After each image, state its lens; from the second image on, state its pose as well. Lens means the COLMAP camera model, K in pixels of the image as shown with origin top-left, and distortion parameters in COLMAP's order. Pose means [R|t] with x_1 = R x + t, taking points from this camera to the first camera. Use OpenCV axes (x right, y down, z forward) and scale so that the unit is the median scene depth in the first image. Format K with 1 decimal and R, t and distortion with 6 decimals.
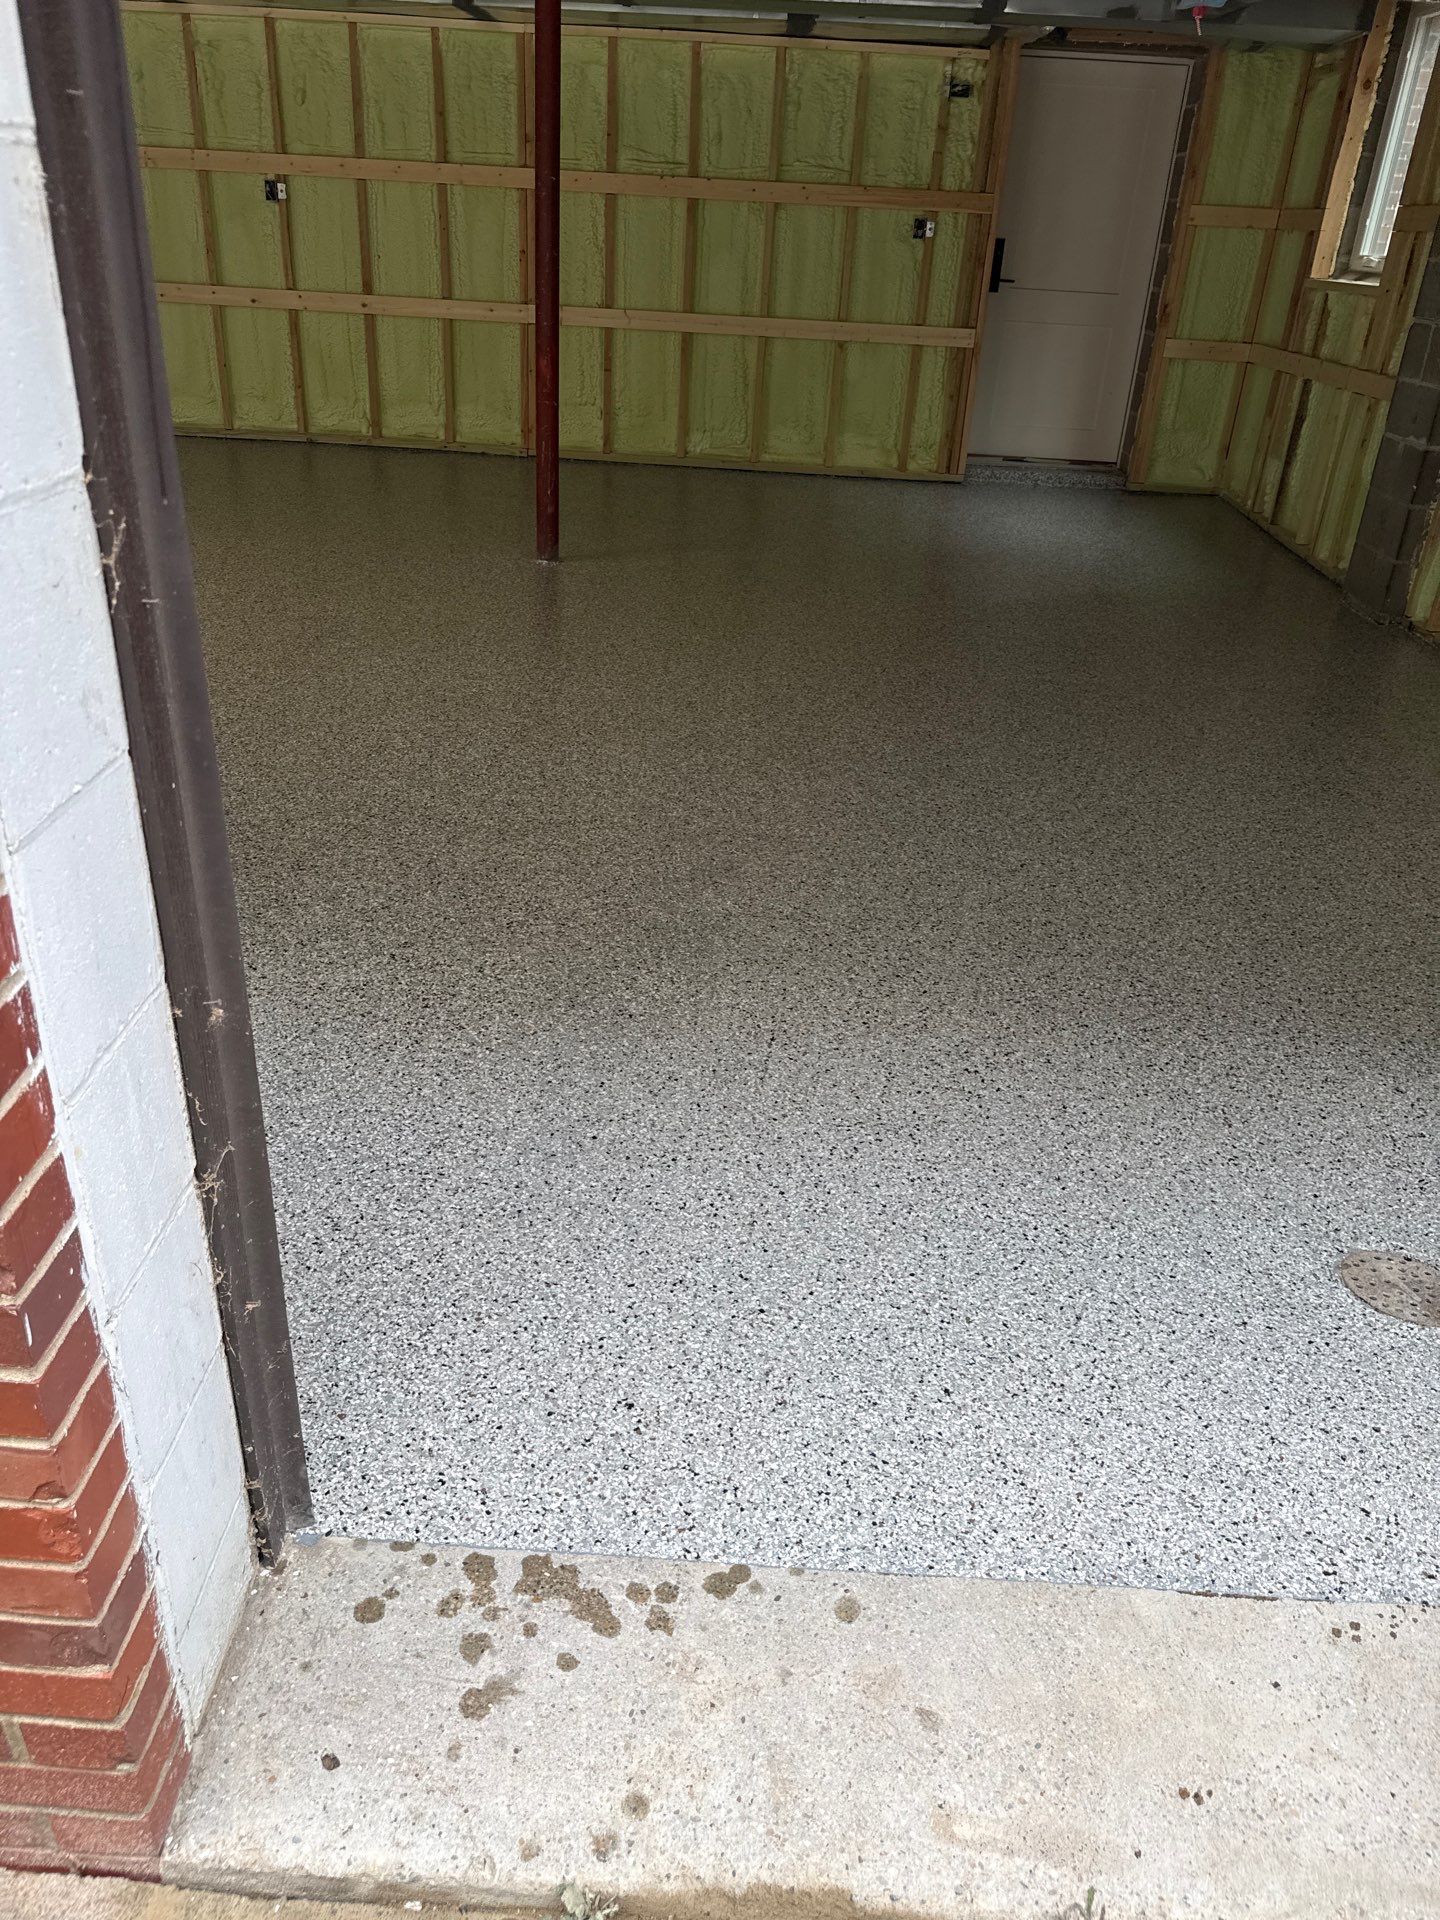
lens RADIAL K [[1365.4, 0, 714.9], [0, 1365.4, 951.3], [0, 0, 1]] dist [0.004846, -0.012597]
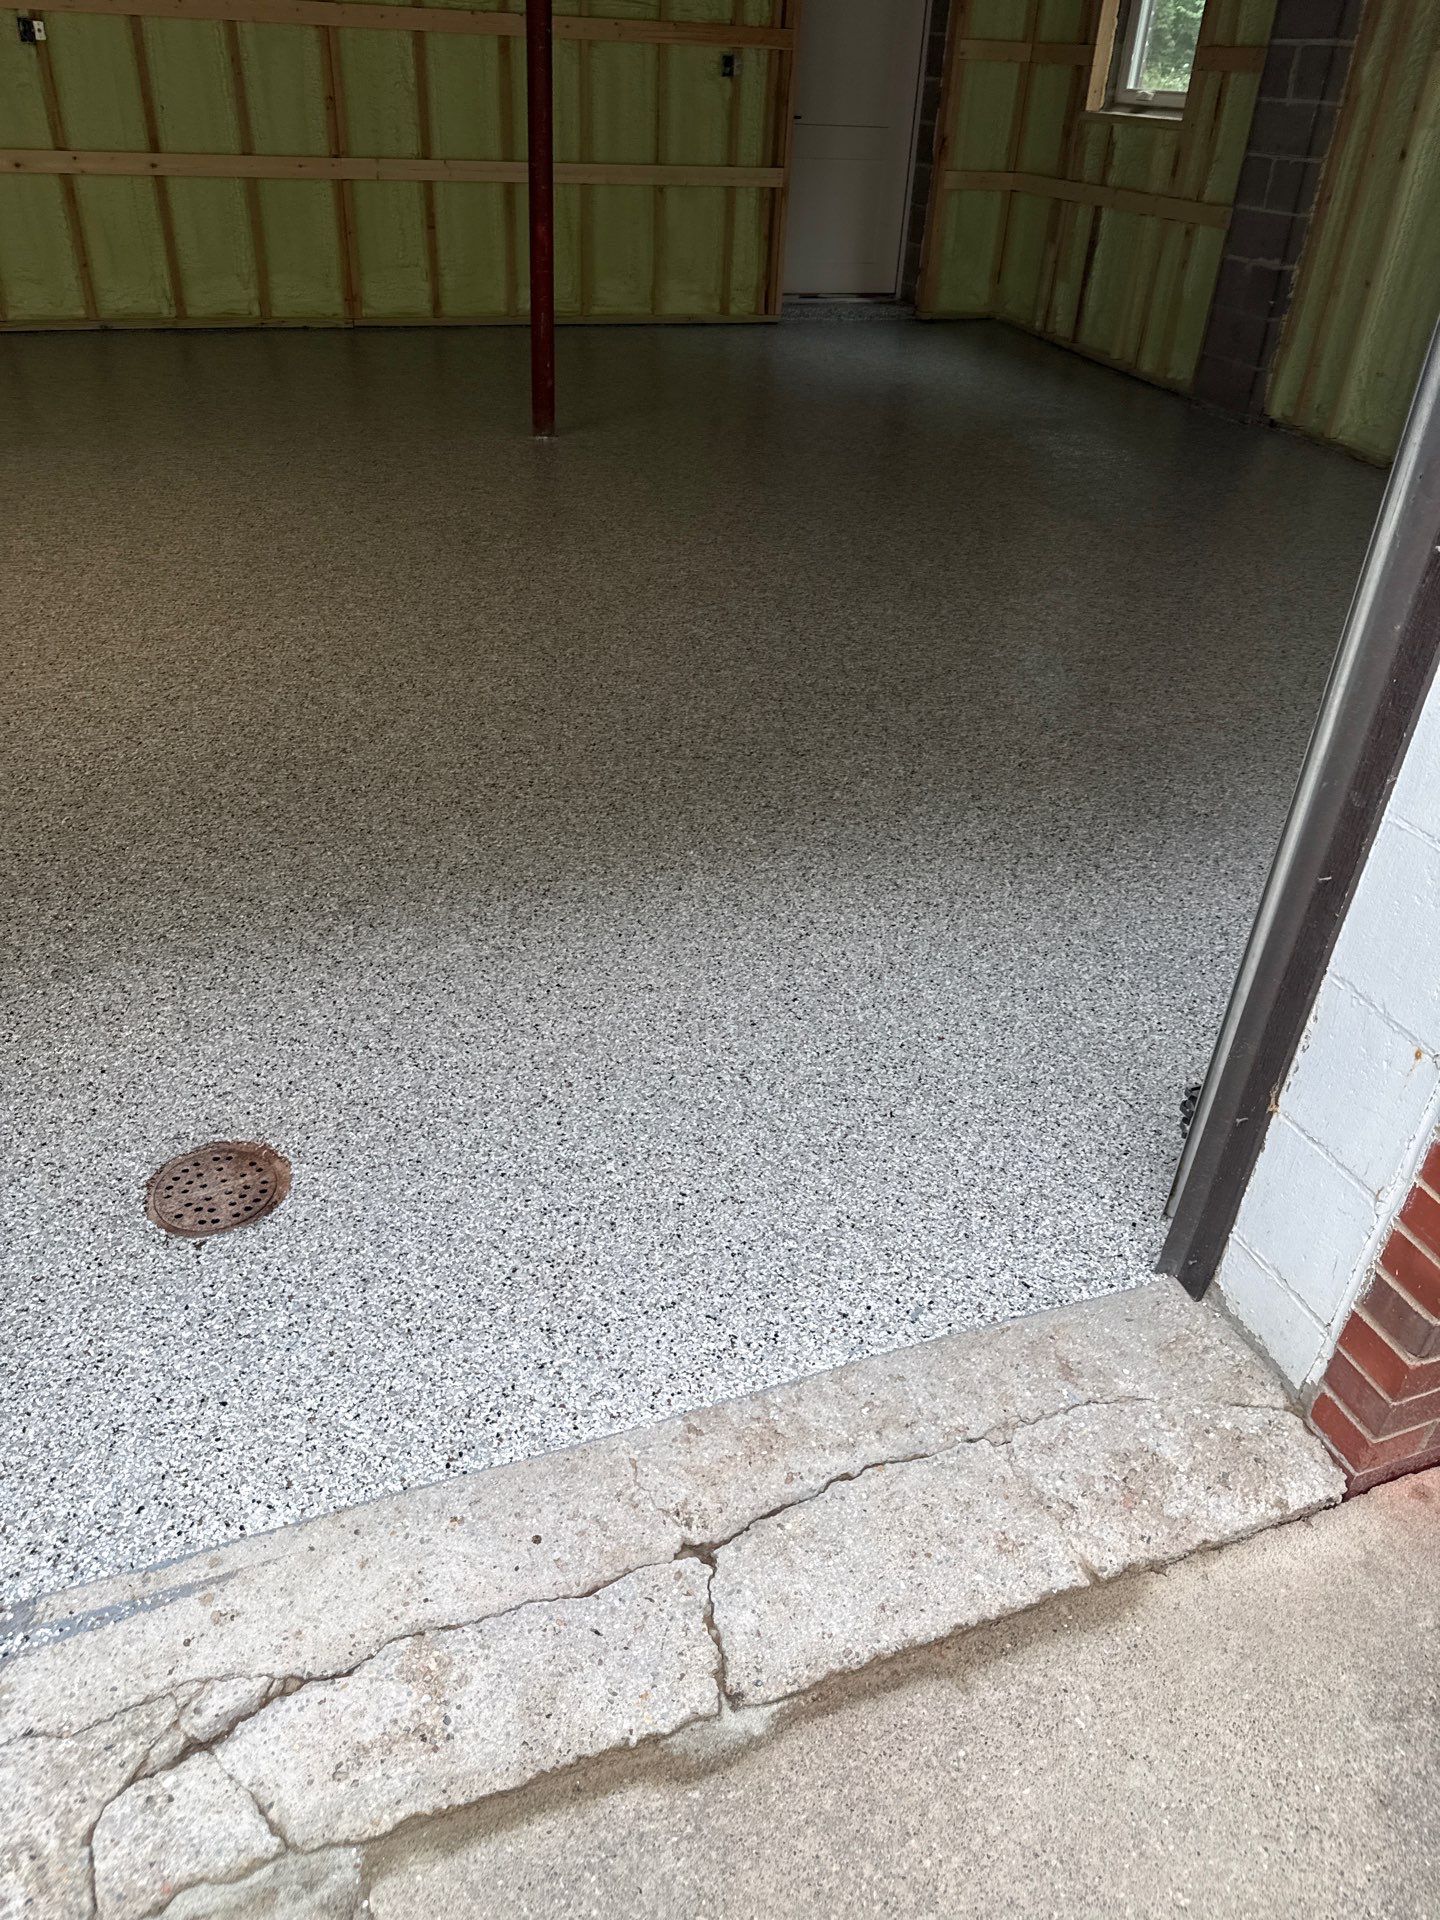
lens RADIAL K [[1355.4, 0, 711.3], [0, 1355.4, 970.3], [0, 0, 1]] dist [0.000128, -0.007123]
pose [[0.923640, -0.222364, 0.312160, -0.322108], [0.182600, 0.971415, 0.151688, -0.030020], [-0.336967, -0.083105, 0.937842, 0.003212]]
